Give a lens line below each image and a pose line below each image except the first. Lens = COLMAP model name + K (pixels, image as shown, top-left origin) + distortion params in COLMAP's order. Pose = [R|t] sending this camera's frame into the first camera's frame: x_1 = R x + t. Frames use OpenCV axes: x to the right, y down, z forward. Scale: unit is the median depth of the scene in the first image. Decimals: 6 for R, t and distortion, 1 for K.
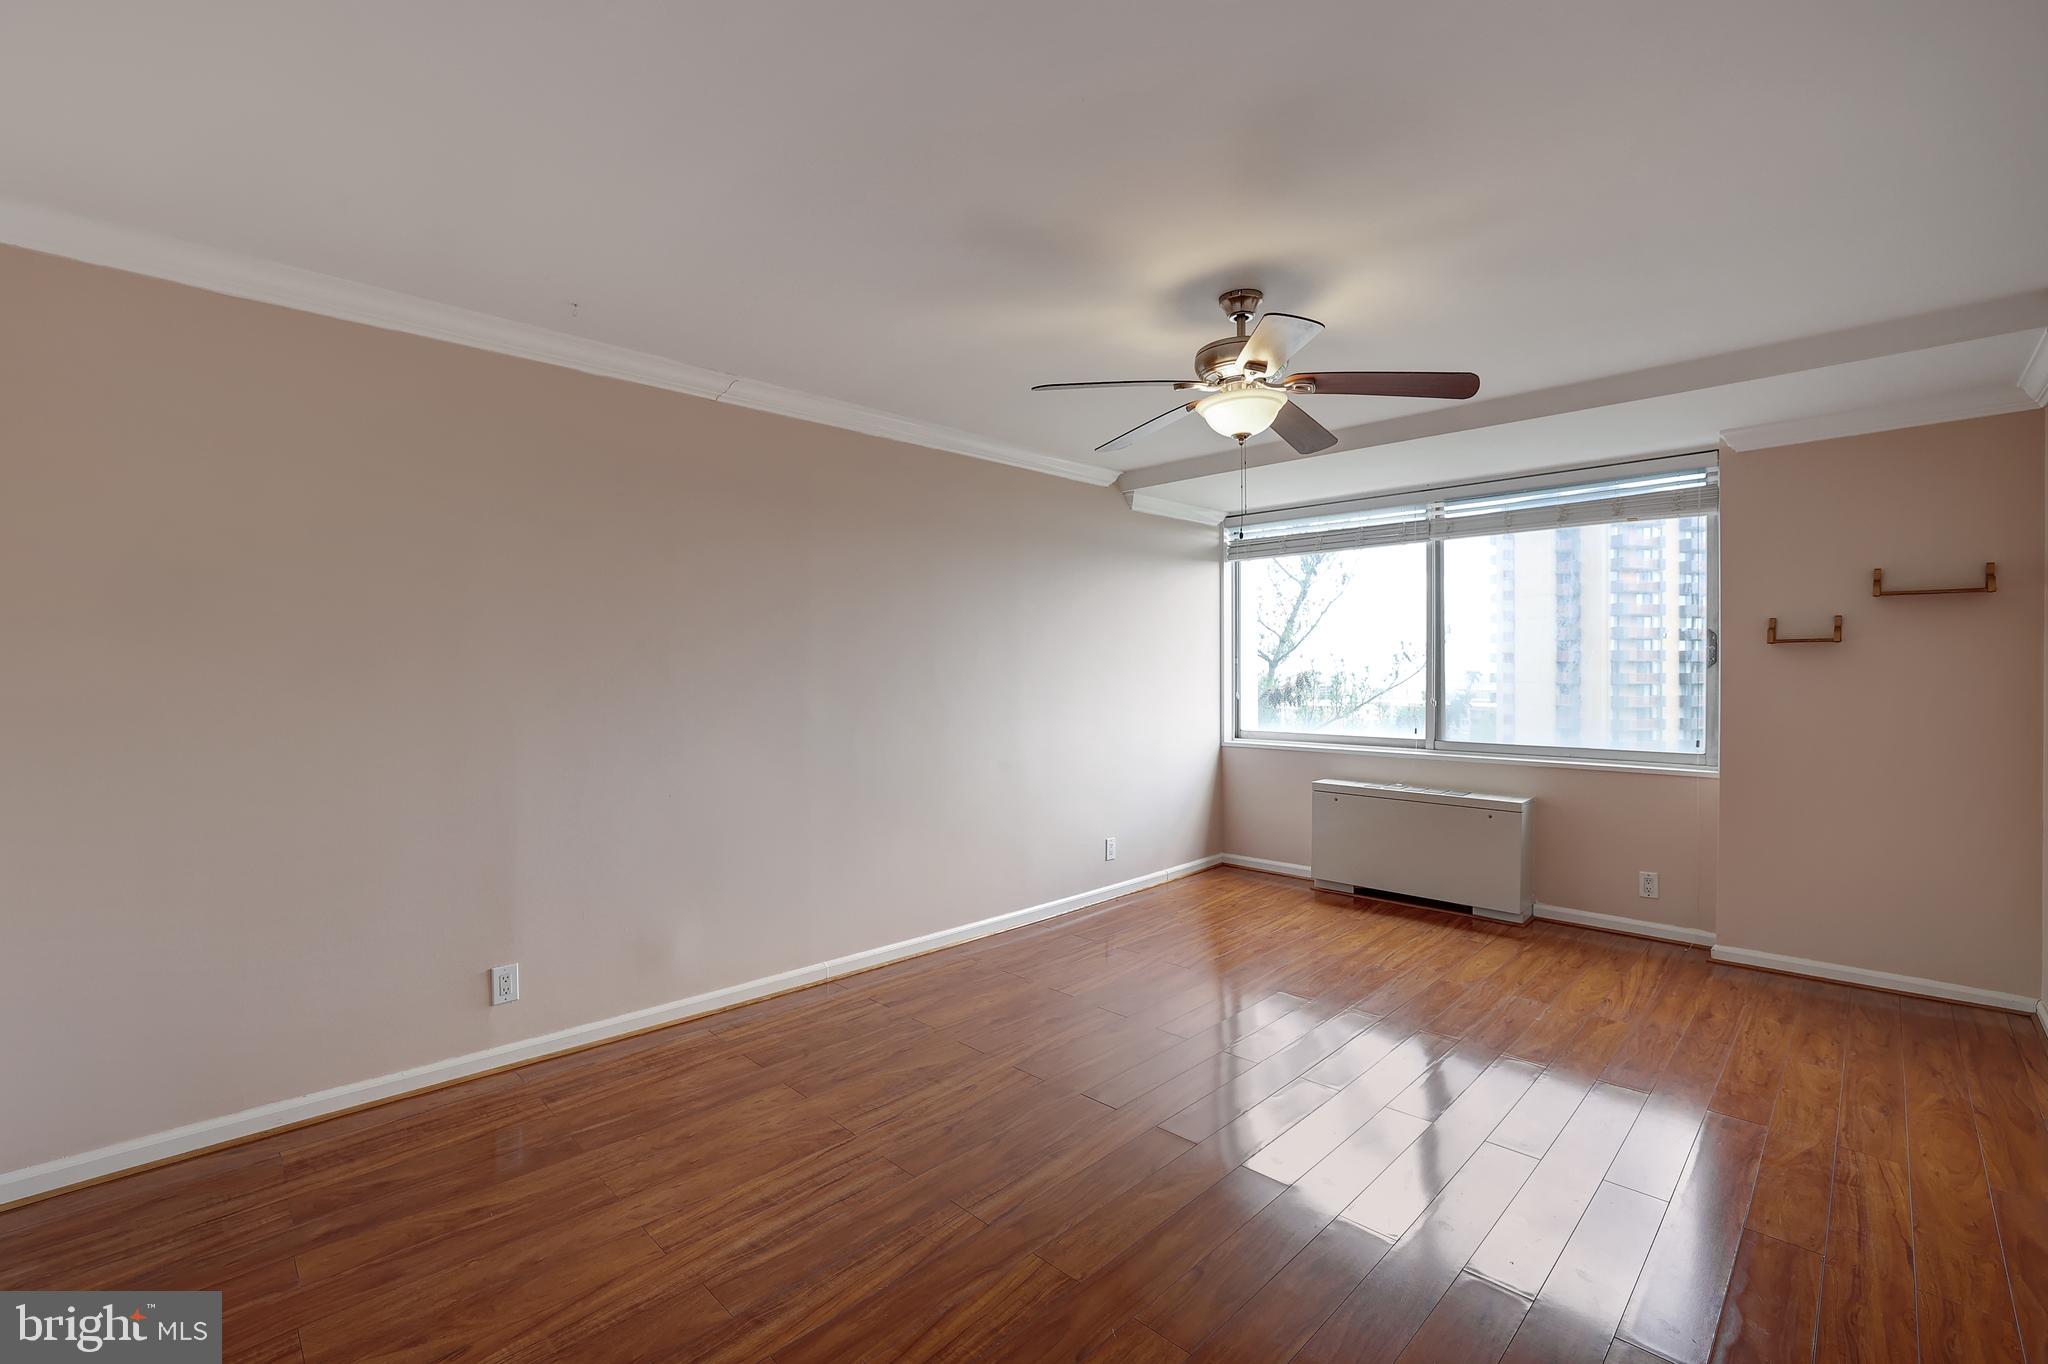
lens RADIAL K [[898.6, 0, 1021.9], [0, 898.6, 678.8], [0, 0, 1]] dist [-0.039255, 0.012339]
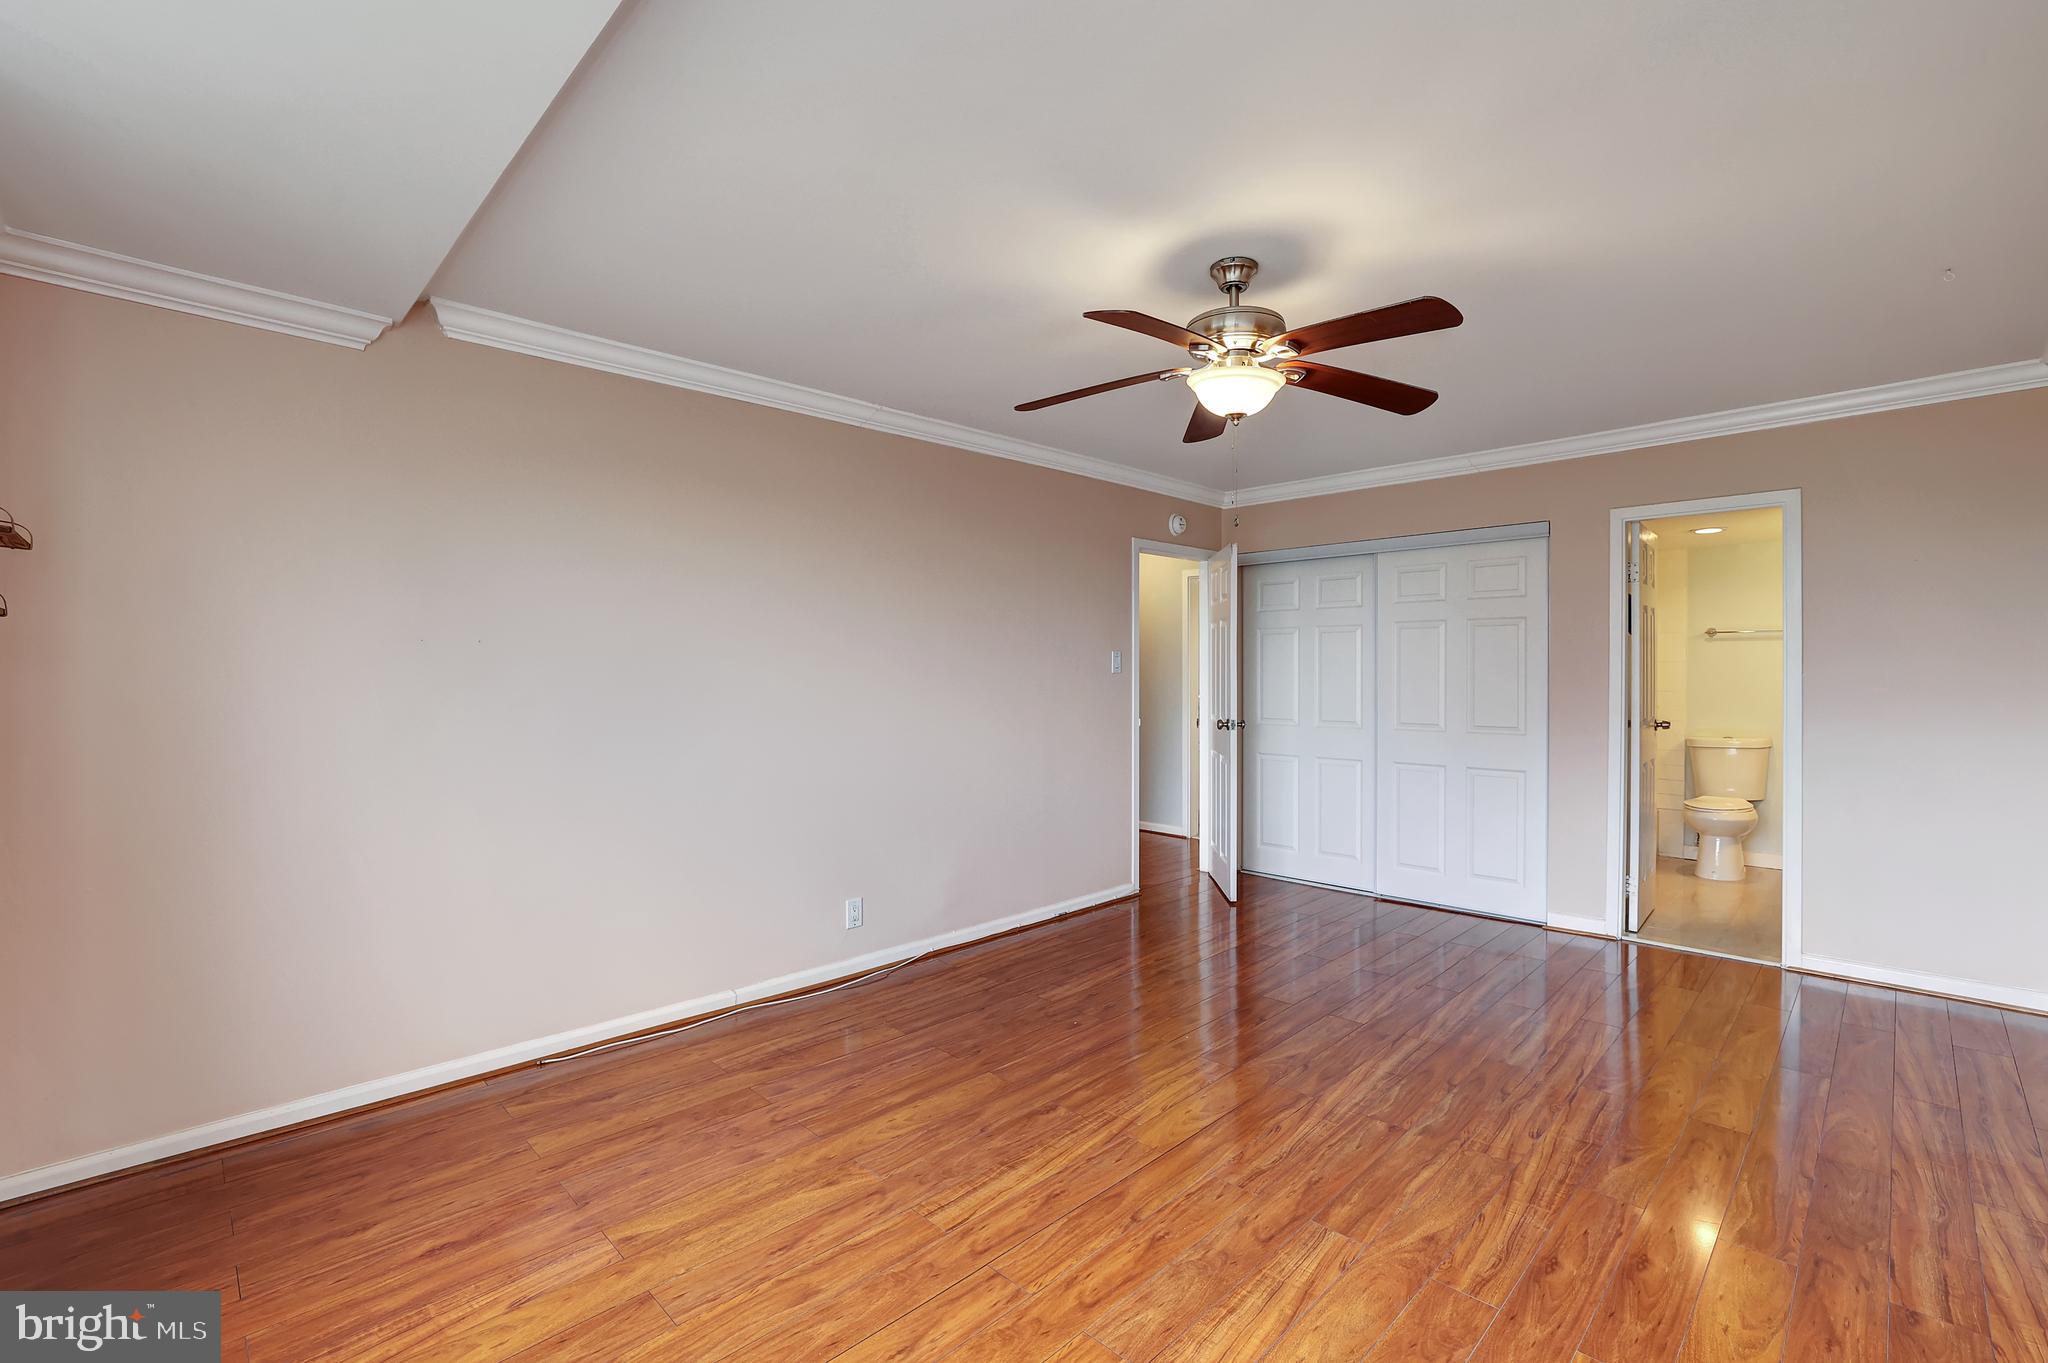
lens RADIAL K [[898.6, 0, 1021.9], [0, 898.6, 678.3], [0, 0, 1]] dist [-0.039255, 0.012339]
pose [[-0.999937, 0.005546, 0.009713, 0.384256], [0.005700, 0.999856, 0.015974, -0.013343], [-0.009623, 0.016028, -0.999825, 1.621933]]
